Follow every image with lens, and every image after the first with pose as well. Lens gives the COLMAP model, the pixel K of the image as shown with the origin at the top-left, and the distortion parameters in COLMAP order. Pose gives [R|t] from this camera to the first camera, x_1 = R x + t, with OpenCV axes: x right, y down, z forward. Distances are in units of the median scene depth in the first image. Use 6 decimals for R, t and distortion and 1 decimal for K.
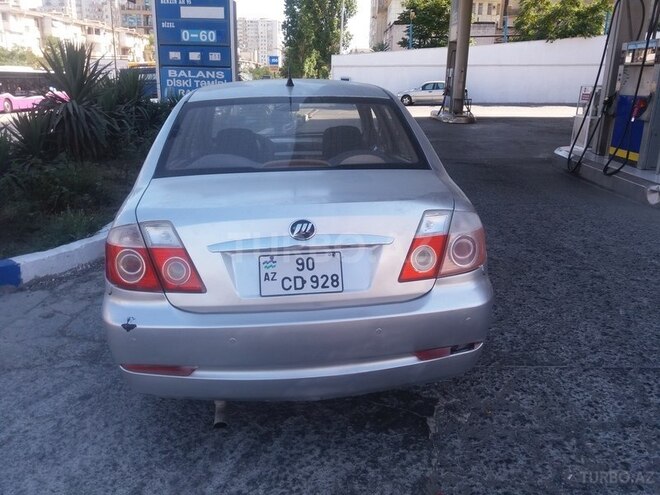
lens RADIAL K [[505.1, 0, 330.0], [0, 505.1, 247.5], [0, 0, 1]] dist [0.039689, -0.048437]
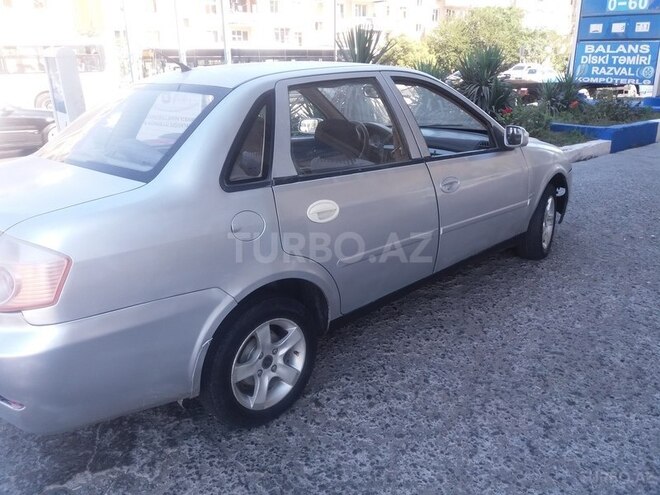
lens RADIAL K [[505.1, 0, 330.0], [0, 505.1, 247.5], [0, 0, 1]] dist [0.039689, -0.048437]
pose [[0.664507, 0.246918, -0.705310, 0.108279], [-0.219578, 0.966686, 0.131547, -0.023828], [0.714294, 0.067457, 0.696587, 0.078274]]
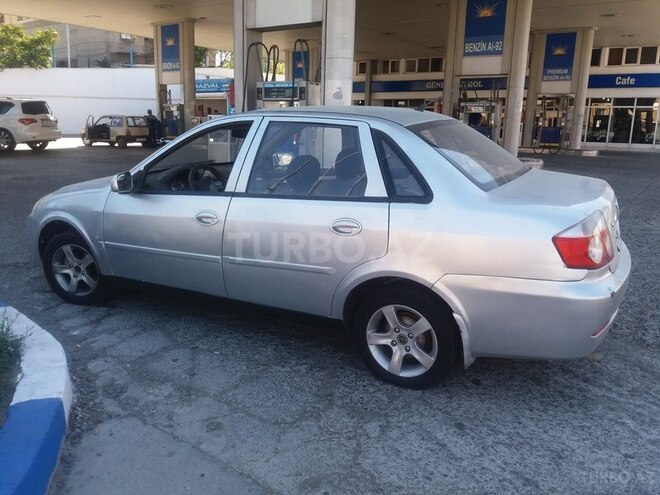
lens RADIAL K [[505.1, 0, 330.0], [0, 505.1, 247.5], [0, 0, 1]] dist [0.039689, -0.048437]
pose [[0.580496, -0.194181, 0.790771, -0.801489], [0.238683, 0.969068, 0.062750, -0.093539], [-0.778496, 0.152317, 0.608887, 0.335072]]
